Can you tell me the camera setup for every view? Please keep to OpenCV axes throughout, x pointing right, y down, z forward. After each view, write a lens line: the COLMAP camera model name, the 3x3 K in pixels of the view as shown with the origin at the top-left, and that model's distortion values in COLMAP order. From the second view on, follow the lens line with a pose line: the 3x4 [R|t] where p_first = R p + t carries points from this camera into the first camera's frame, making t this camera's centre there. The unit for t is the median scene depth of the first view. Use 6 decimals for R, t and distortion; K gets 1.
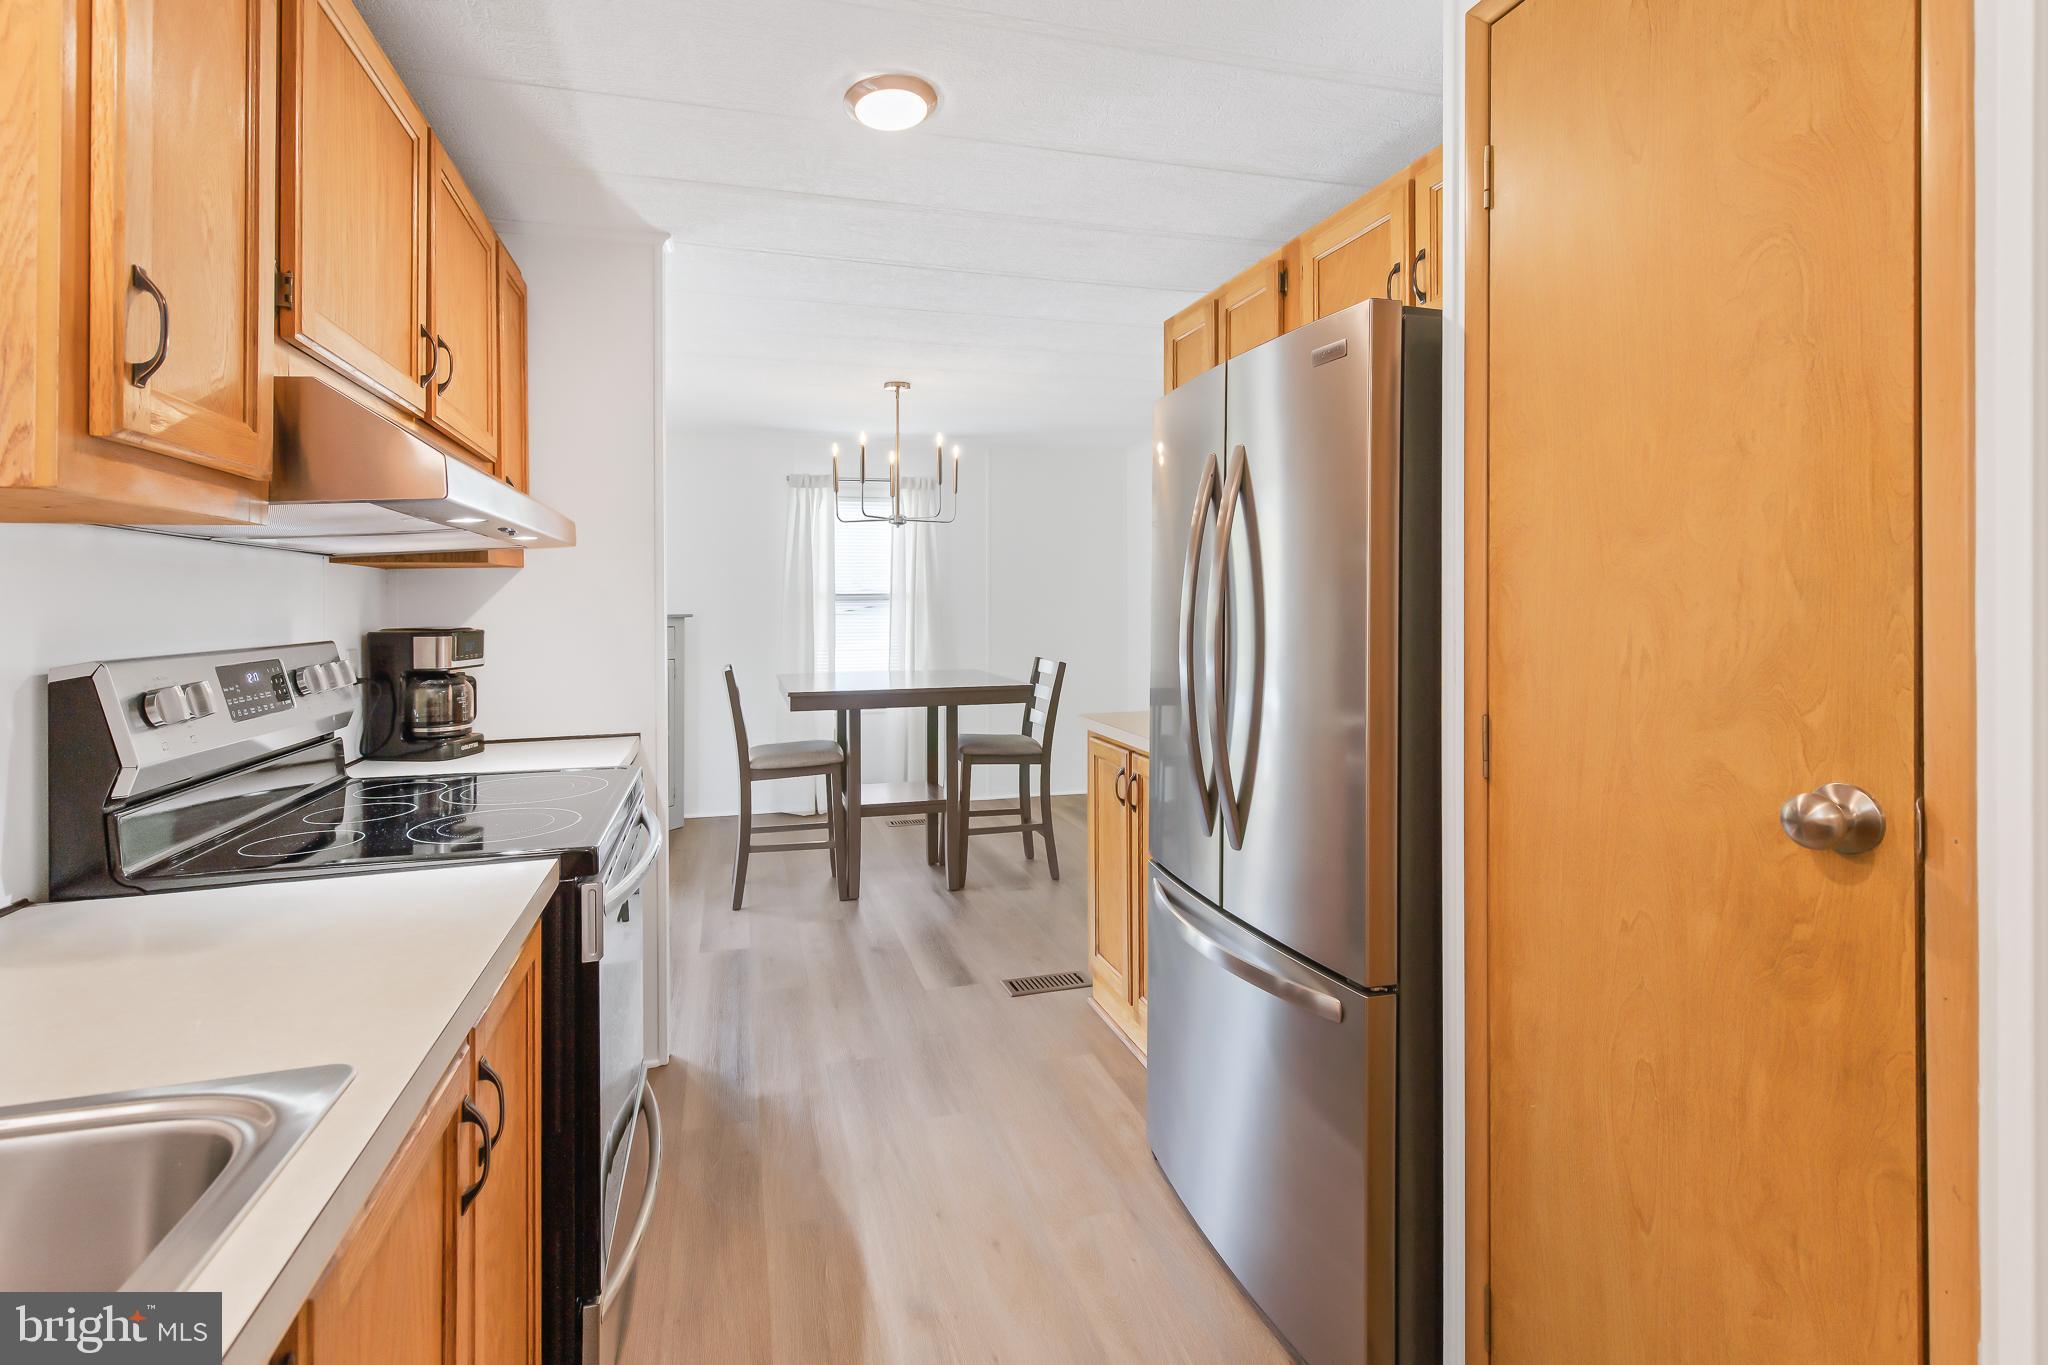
lens RADIAL K [[992.3, 0, 996.9], [0, 992.3, 581.1], [0, 0, 1]] dist [0.009070, -0.001955]
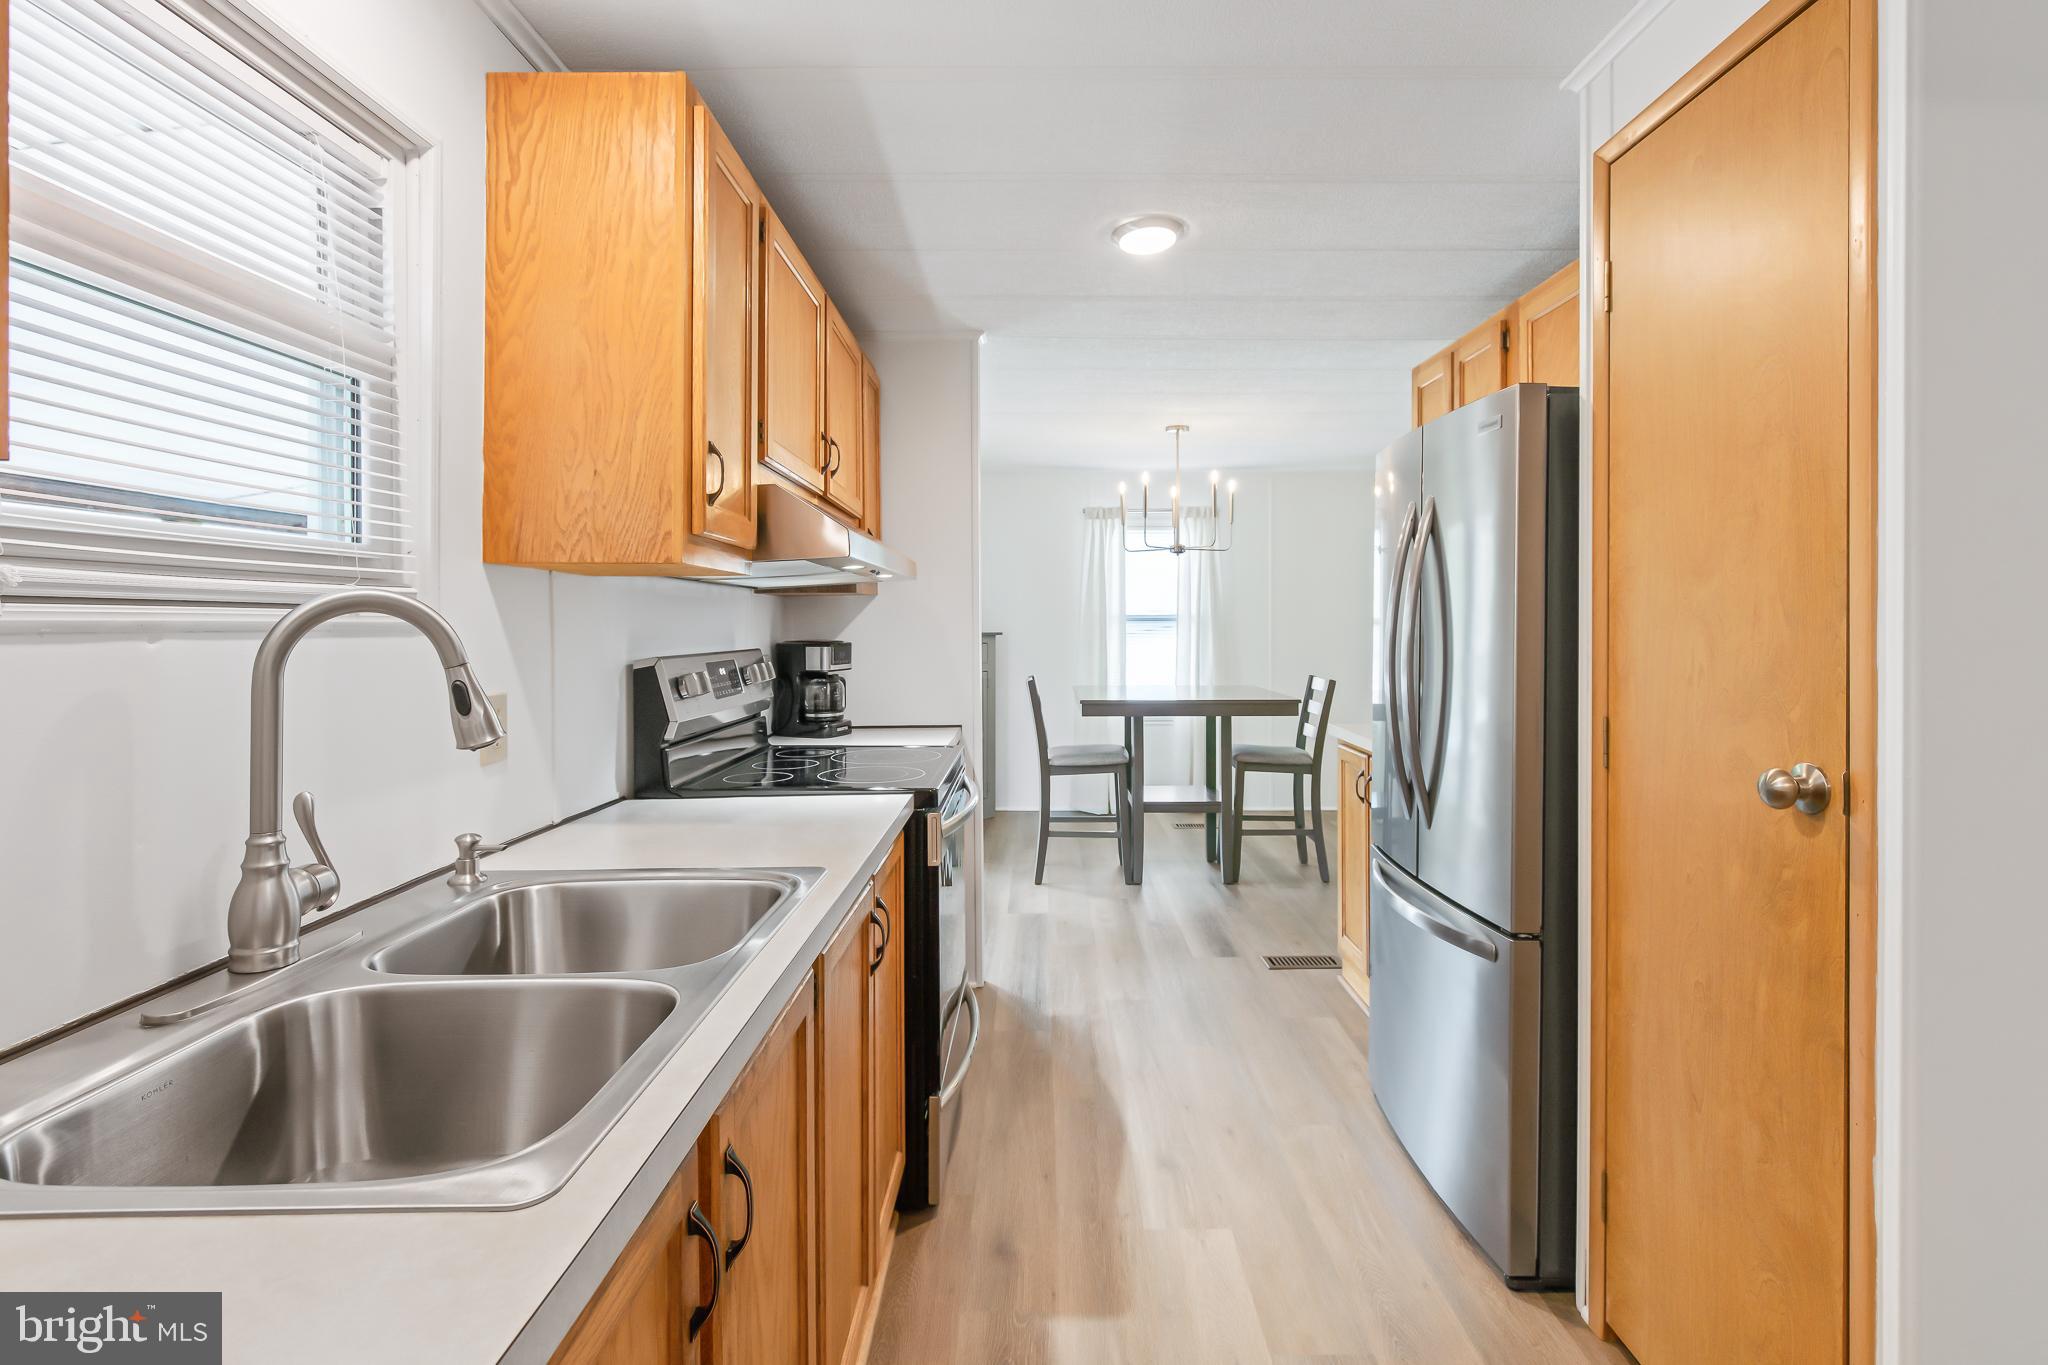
lens RADIAL K [[1000.5, 0, 1038.2], [0, 1000.5, 608.0], [0, 0, 1]] dist [-0.006159, -0.000246]
pose [[0.965482, 0.001526, -0.260465, 0.082298], [0.000412, 0.999973, 0.007386, -0.007682], [0.260469, -0.007239, 0.965455, -0.249543]]
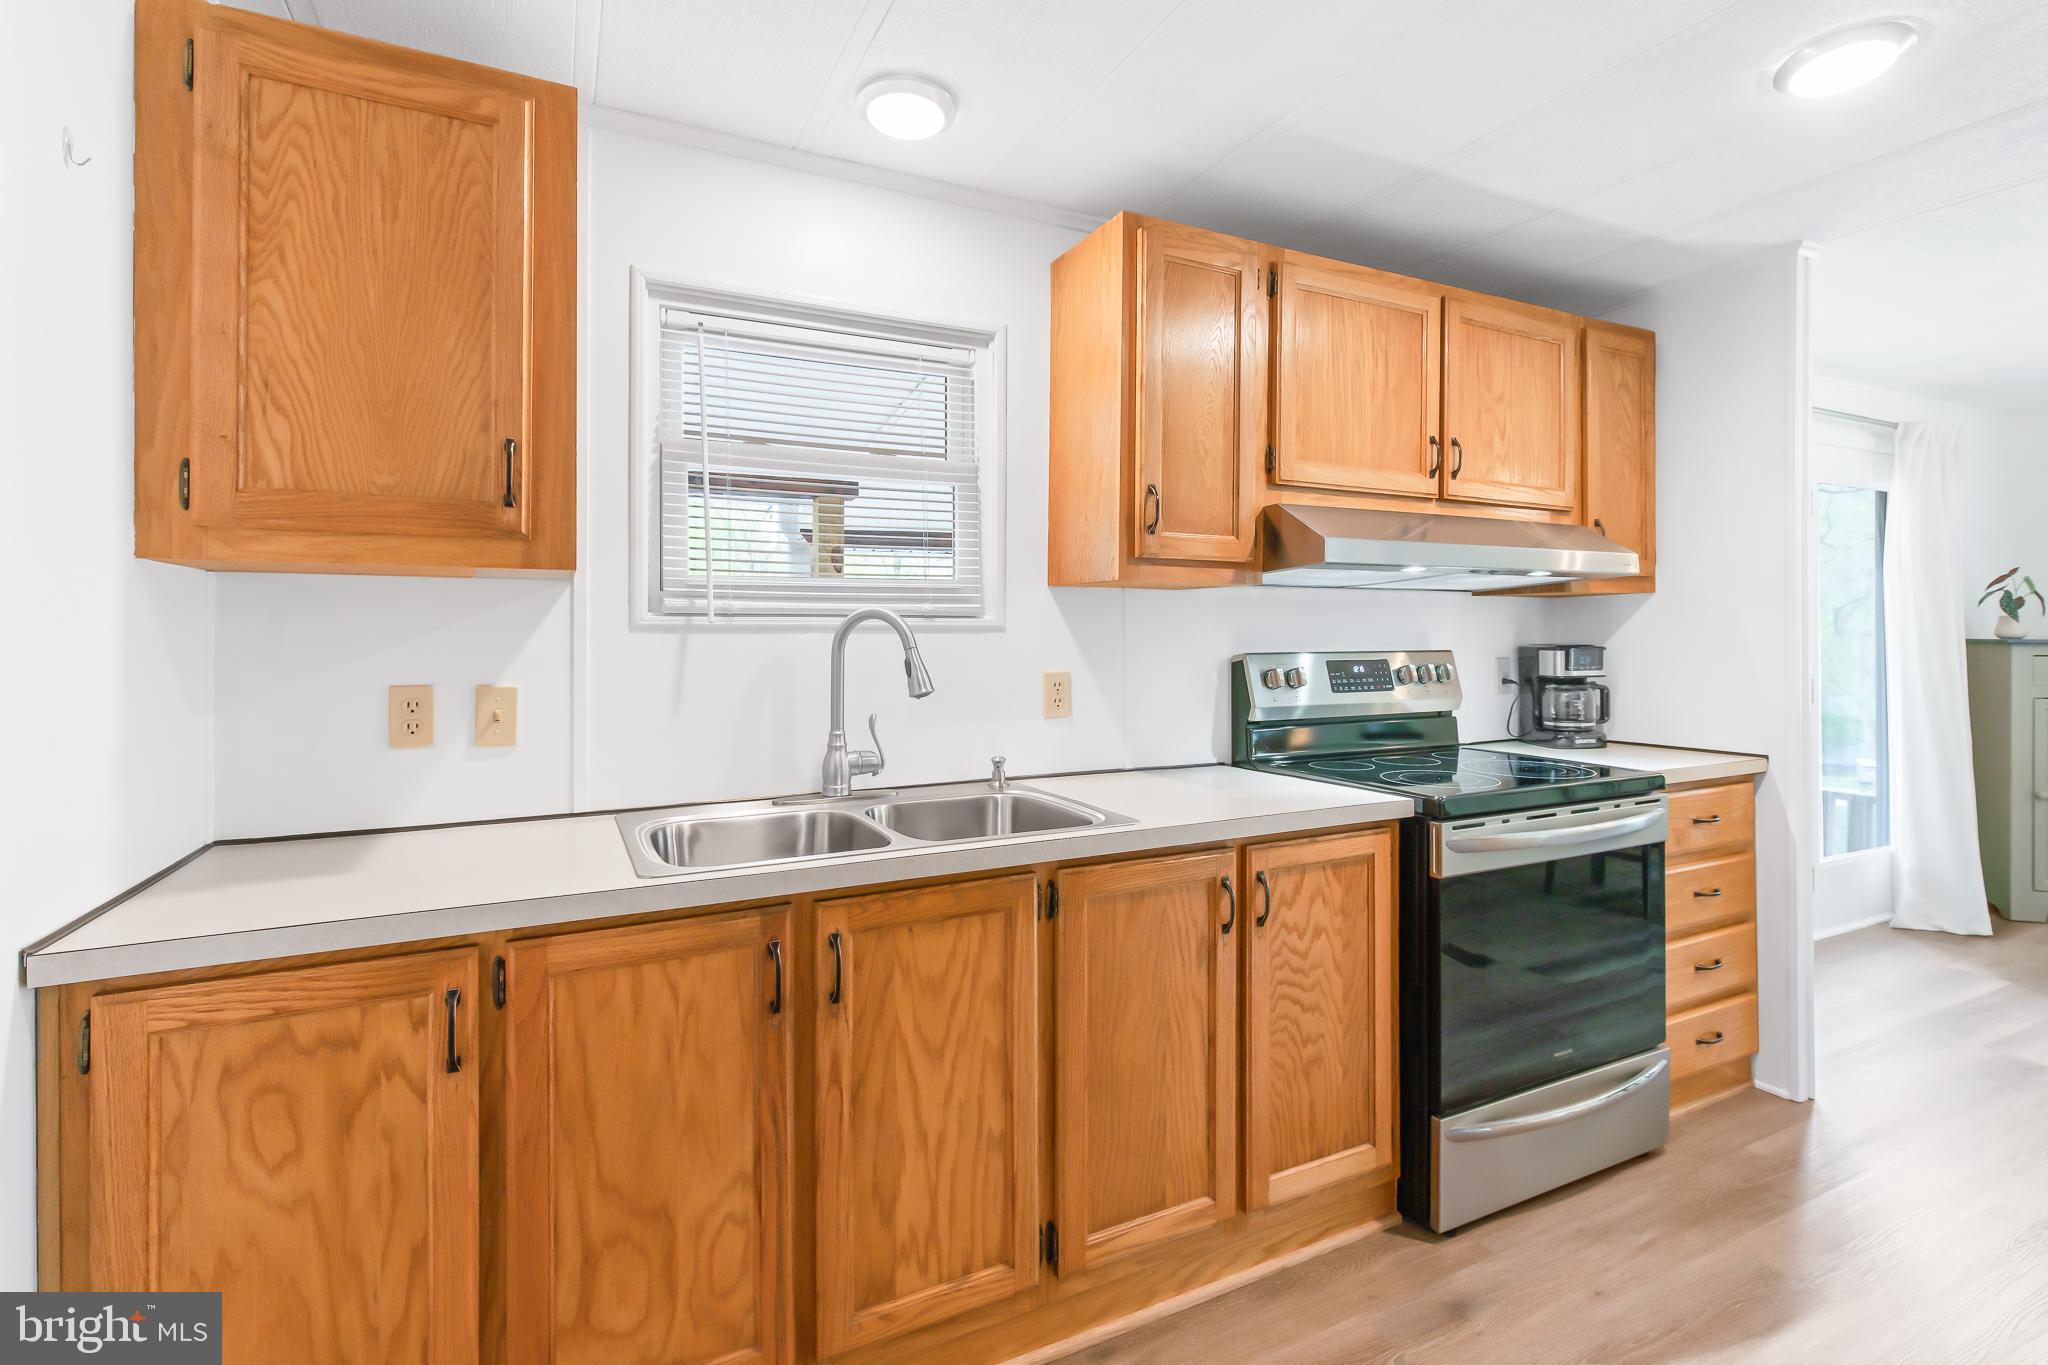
lens RADIAL K [[933.2, 0, 1016.8], [0, 933.2, 620.3], [0, 0, 1]] dist [0.003449, -0.000819]
pose [[0.176950, -0.000184, -0.984220, 0.507535], [0.020606, 0.999781, 0.003517, -0.001973], [0.984004, -0.020903, 0.176915, 0.115570]]
